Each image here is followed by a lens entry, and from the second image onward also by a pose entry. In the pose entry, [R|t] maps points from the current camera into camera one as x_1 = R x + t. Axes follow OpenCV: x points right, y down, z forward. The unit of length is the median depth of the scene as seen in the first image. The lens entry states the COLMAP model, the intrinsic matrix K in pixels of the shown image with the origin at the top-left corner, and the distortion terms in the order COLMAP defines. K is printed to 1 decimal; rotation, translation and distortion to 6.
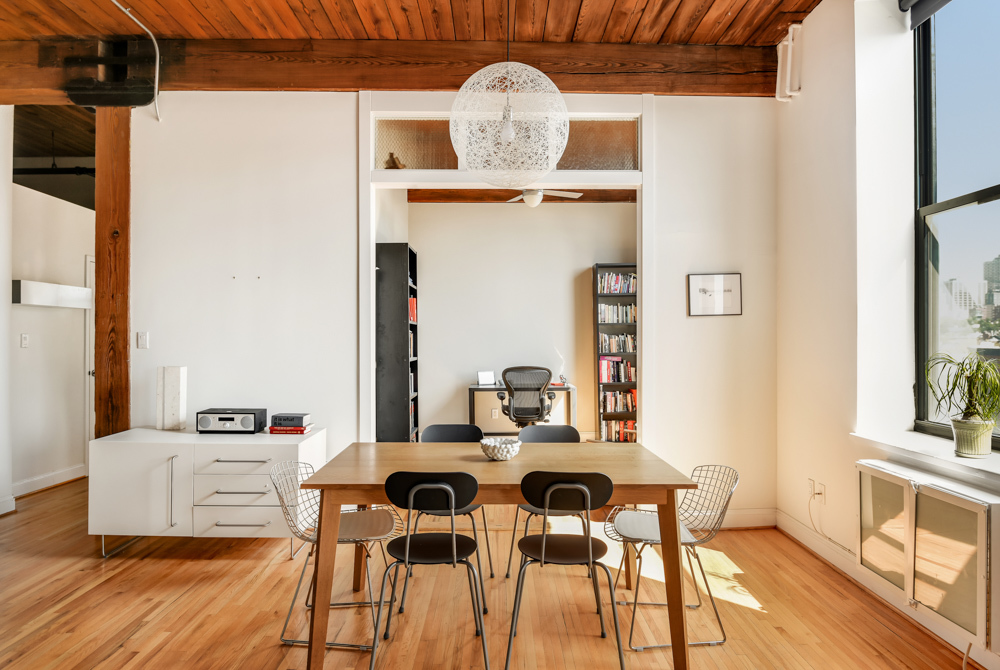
lens RADIAL K [[611.8, 0, 500.8], [0, 611.8, 339.6], [0, 0, 1]] dist [-0.013355, -0.001743]
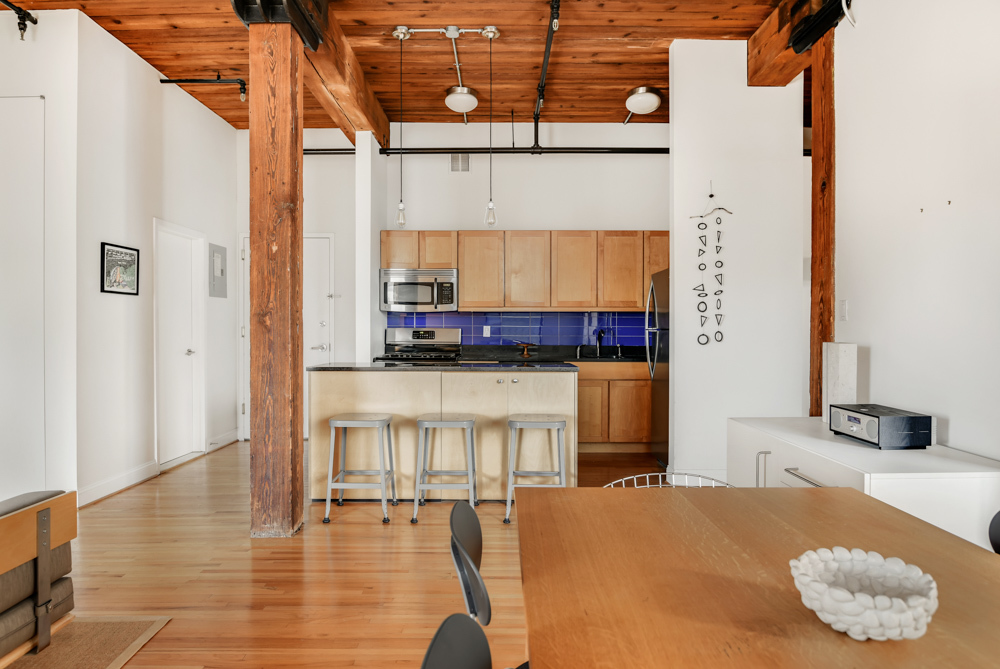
lens RADIAL K [[611.1, 0, 502.8], [0, 611.1, 333.7], [0, 0, 1]] dist [-0.007064, -0.001941]
pose [[0.000099, 0.006696, -0.999978, 0.211967], [-0.009577, 0.999932, 0.006694, 0.030194], [0.999954, 0.009576, 0.000163, 0.548657]]
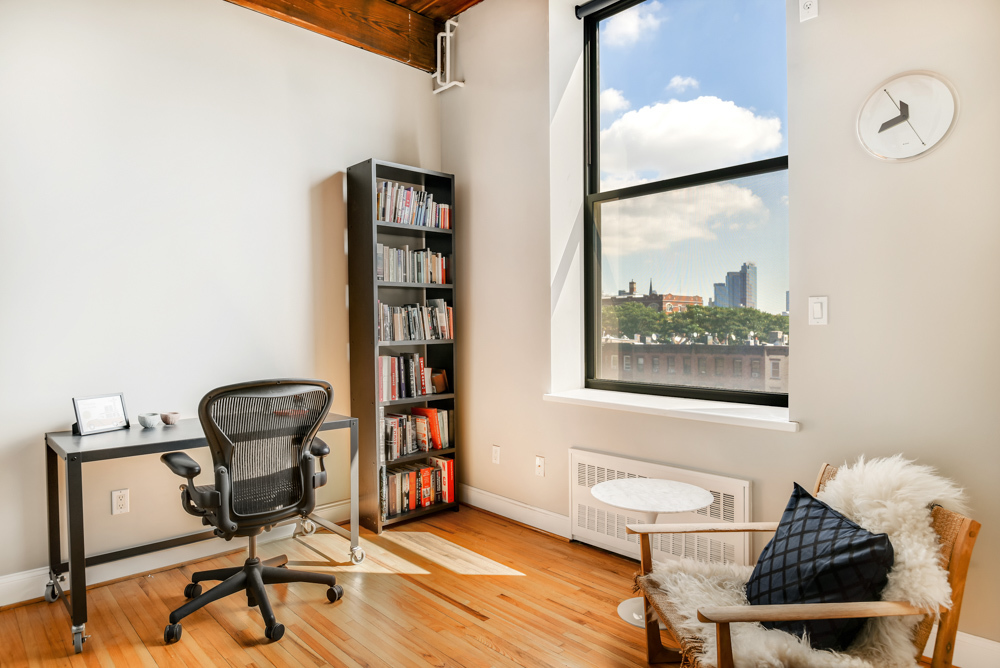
lens RADIAL K [[570.8, 0, 499.5], [0, 570.8, 332.9], [0, 0, 1]] dist [0.001383, 0.000414]
pose [[0.702288, 0.003344, 0.711885, -0.169407], [0.001338, 0.999981, -0.006017, 0.030006], [-0.711892, 0.005179, 0.702270, 1.030012]]
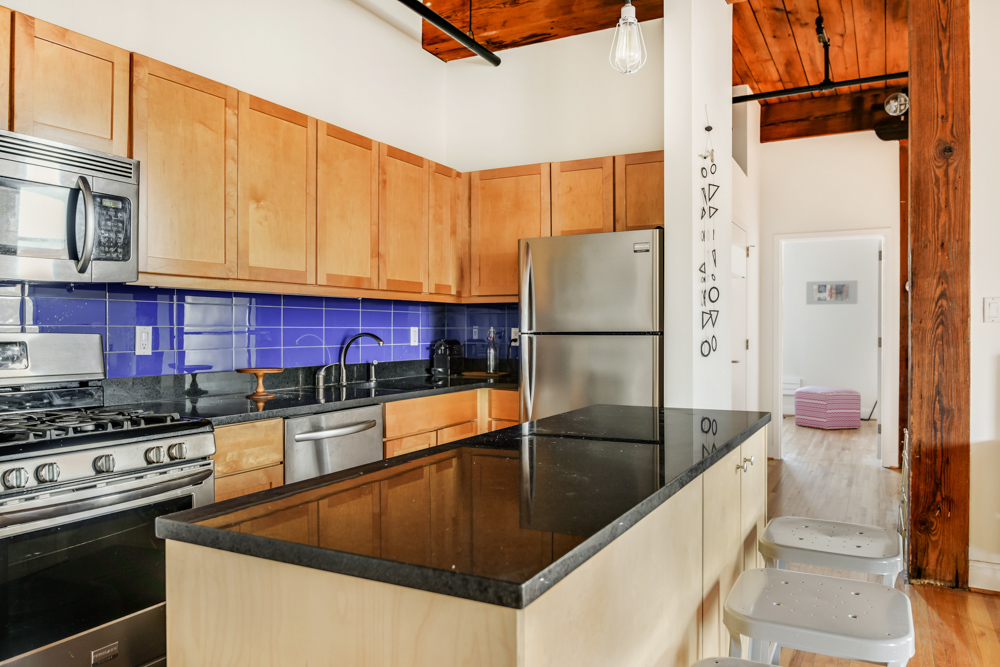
lens RADIAL K [[722.6, 0, 502.5], [0, 722.6, 339.2], [0, 0, 1]] dist [-0.013613, -0.008649]
pose [[0.881376, 0.004454, -0.472395, -0.683320], [-0.001589, 0.999978, 0.006463, 0.028247], [0.472413, -0.004946, 0.881363, 0.069980]]
